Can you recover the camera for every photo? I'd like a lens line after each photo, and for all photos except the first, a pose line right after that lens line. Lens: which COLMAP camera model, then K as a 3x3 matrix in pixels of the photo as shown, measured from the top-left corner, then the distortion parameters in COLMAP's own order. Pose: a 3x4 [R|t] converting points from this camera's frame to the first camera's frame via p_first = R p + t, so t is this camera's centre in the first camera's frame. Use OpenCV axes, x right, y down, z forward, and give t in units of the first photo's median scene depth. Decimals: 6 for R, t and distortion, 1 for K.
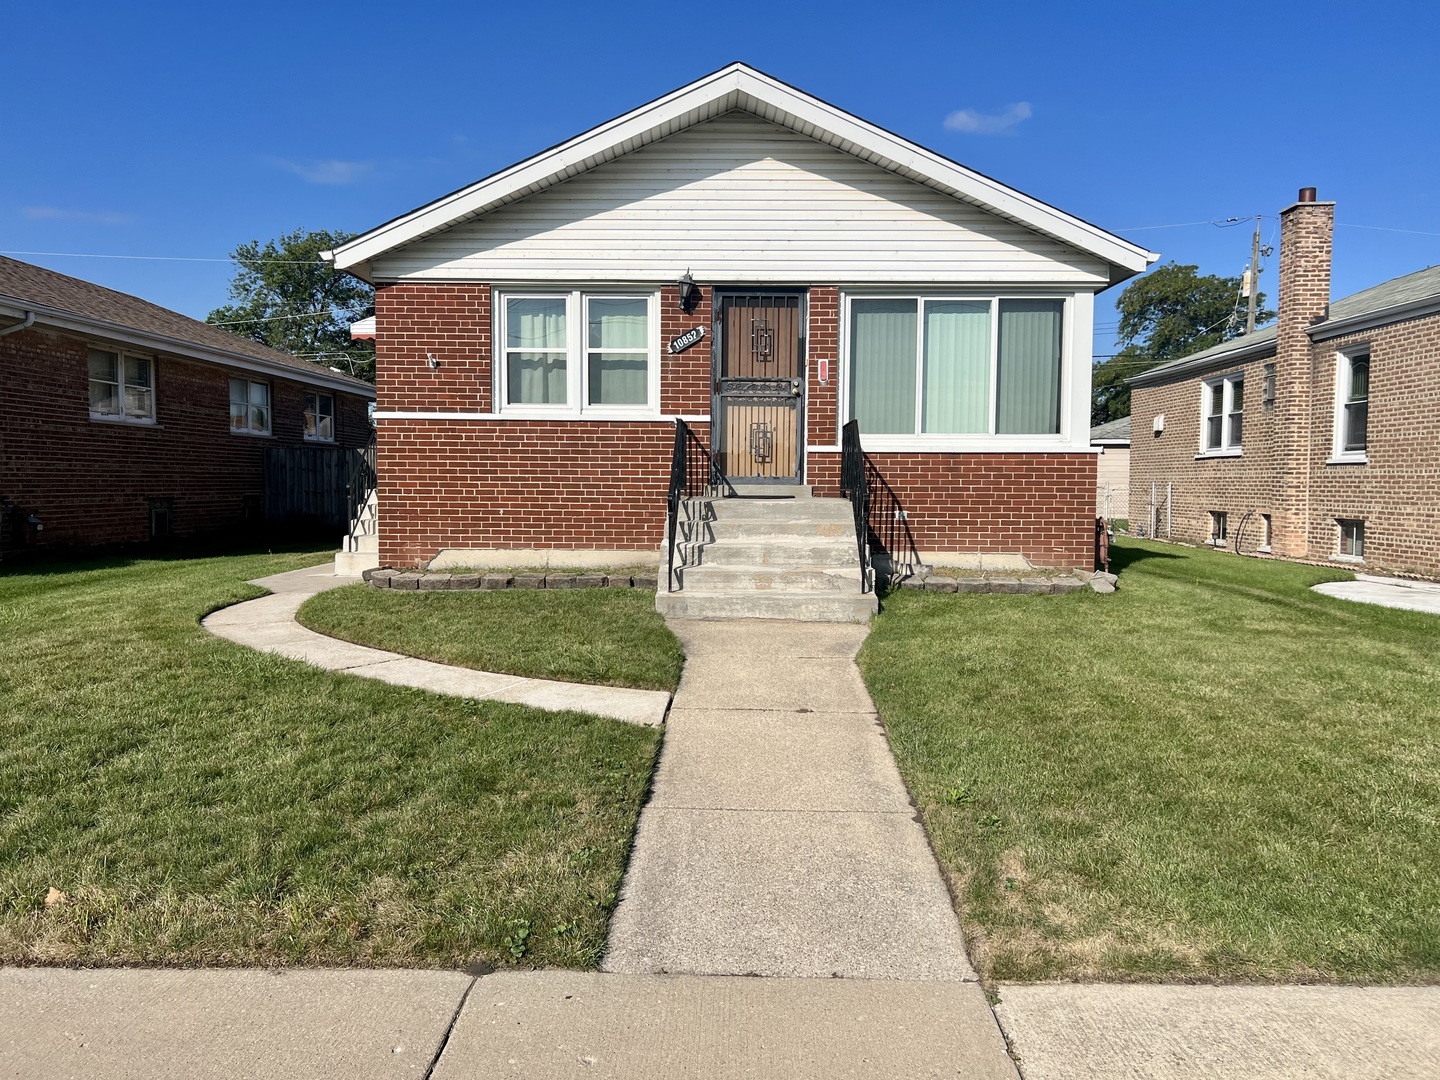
lens RADIAL K [[1089.8, 0, 720.3], [0, 1089.8, 540.6], [0, 0, 1]] dist [0.038475, -0.016833]
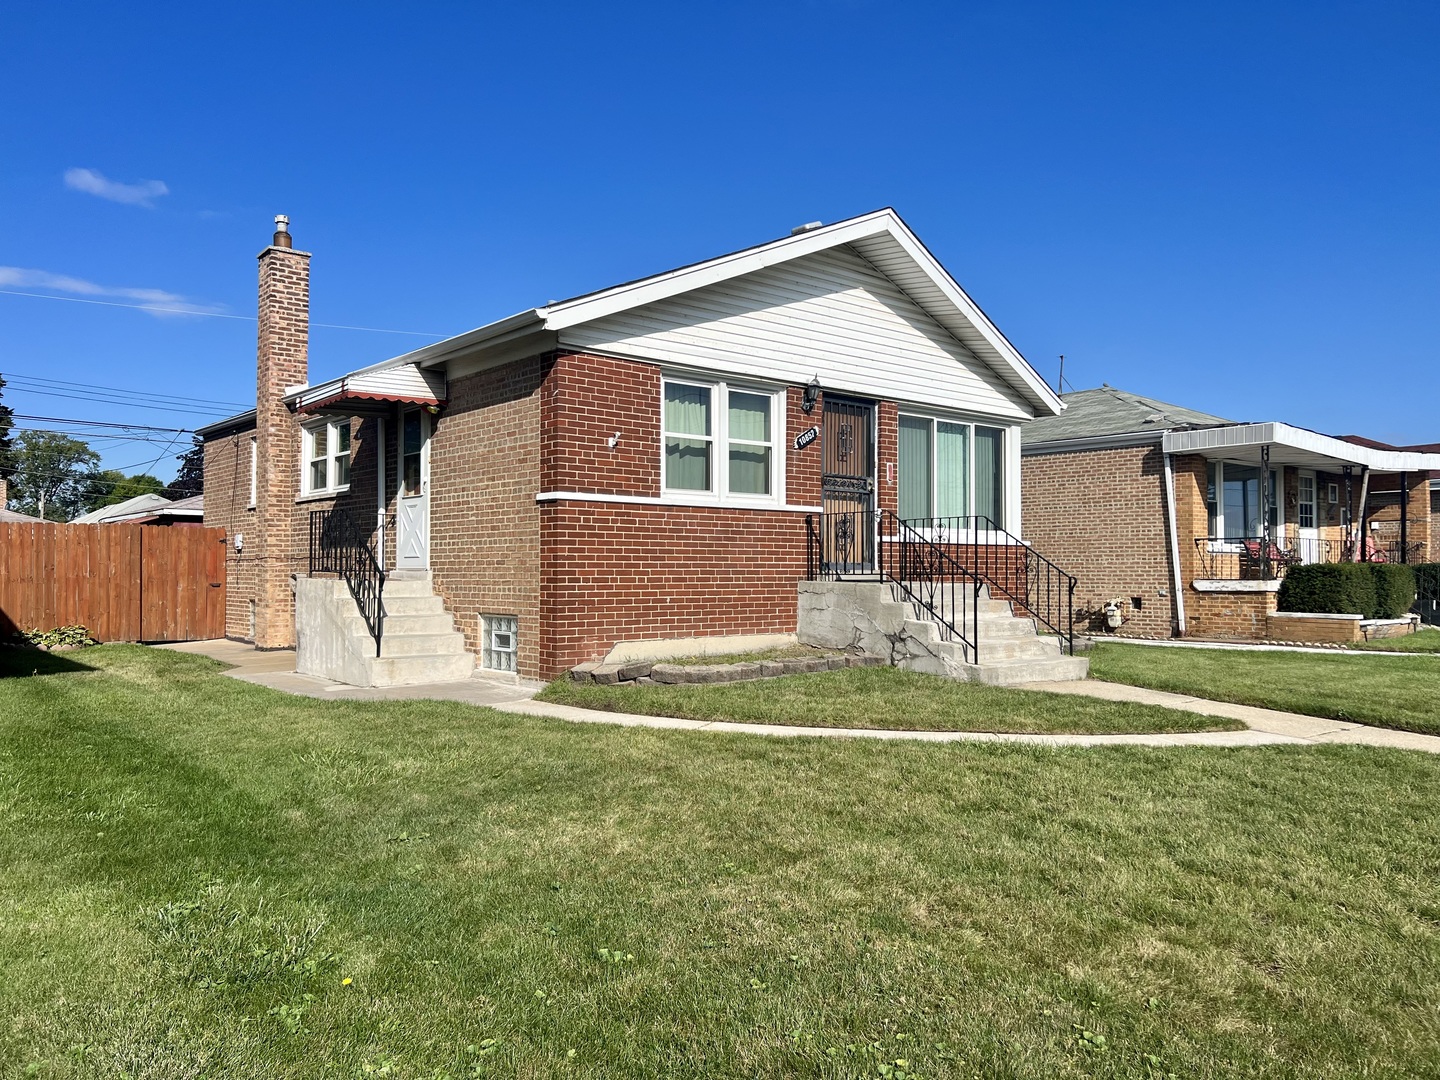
lens RADIAL K [[1089.8, 0, 720.7], [0, 1089.8, 566.3], [0, 0, 1]] dist [0.038475, -0.016833]
pose [[0.739904, -0.004085, 0.672700, -0.820394], [0.048599, 0.997693, -0.047396, -0.008416], [-0.670955, 0.067761, 0.738395, 0.260364]]
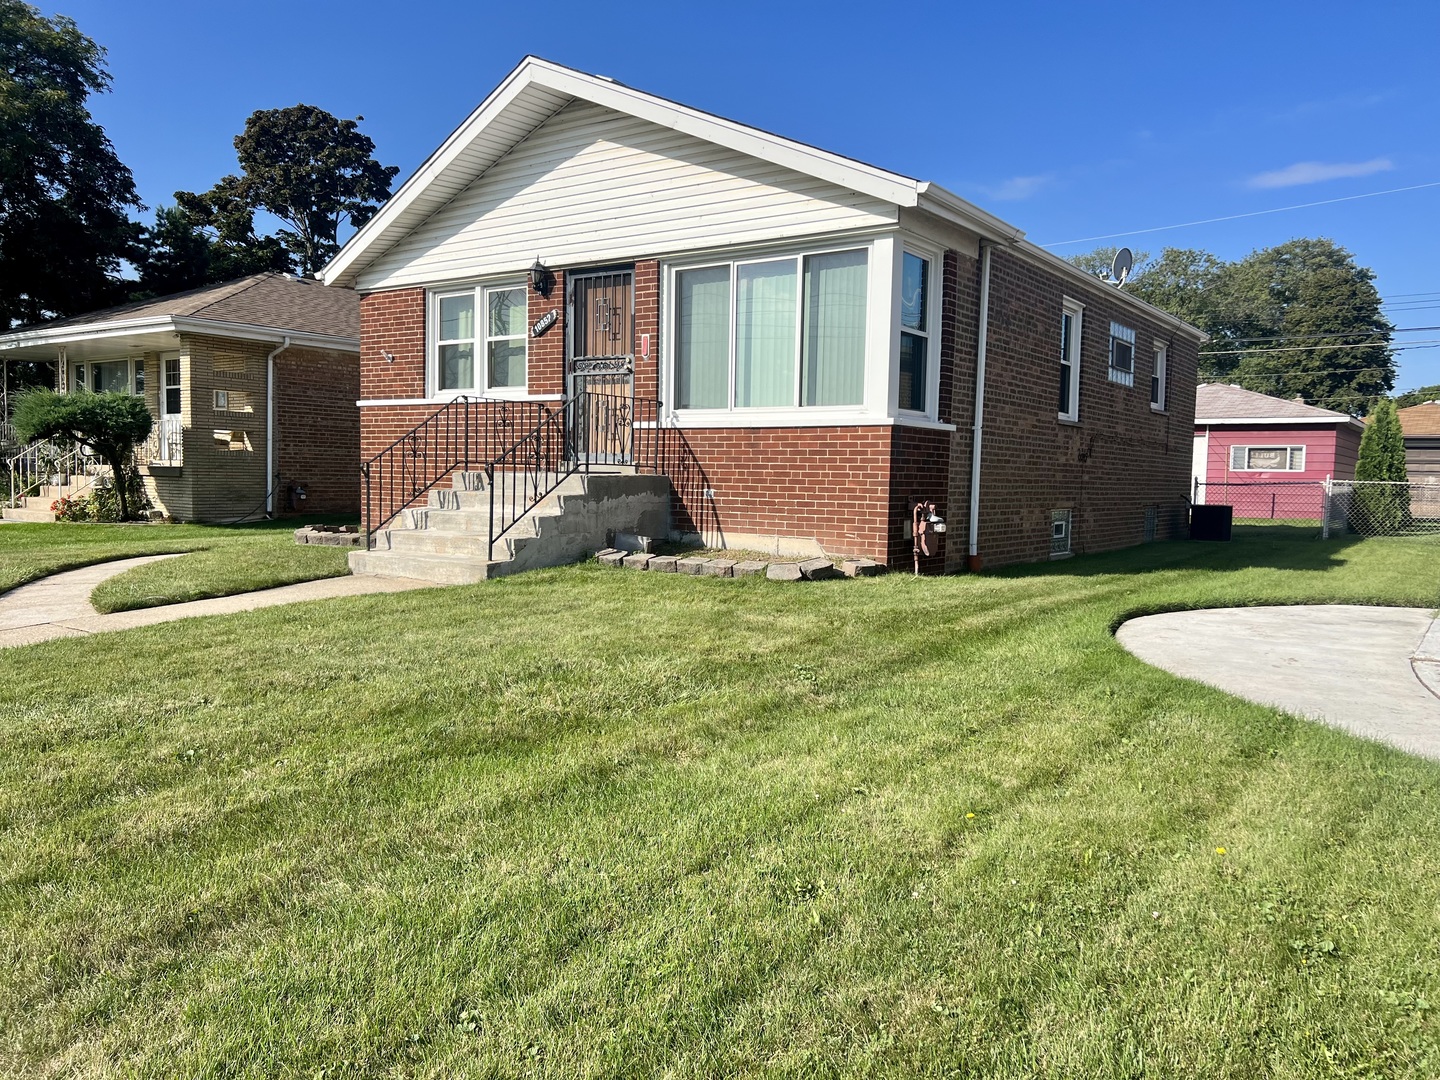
lens RADIAL K [[1089.8, 0, 710.9], [0, 1089.8, 540.5], [0, 0, 1]] dist [0.038475, -0.016833]
pose [[0.831070, 0.042514, -0.554540, 0.693216], [-0.045063, 0.998943, 0.009050, 0.008946], [0.554339, 0.017468, 0.832108, 0.210115]]
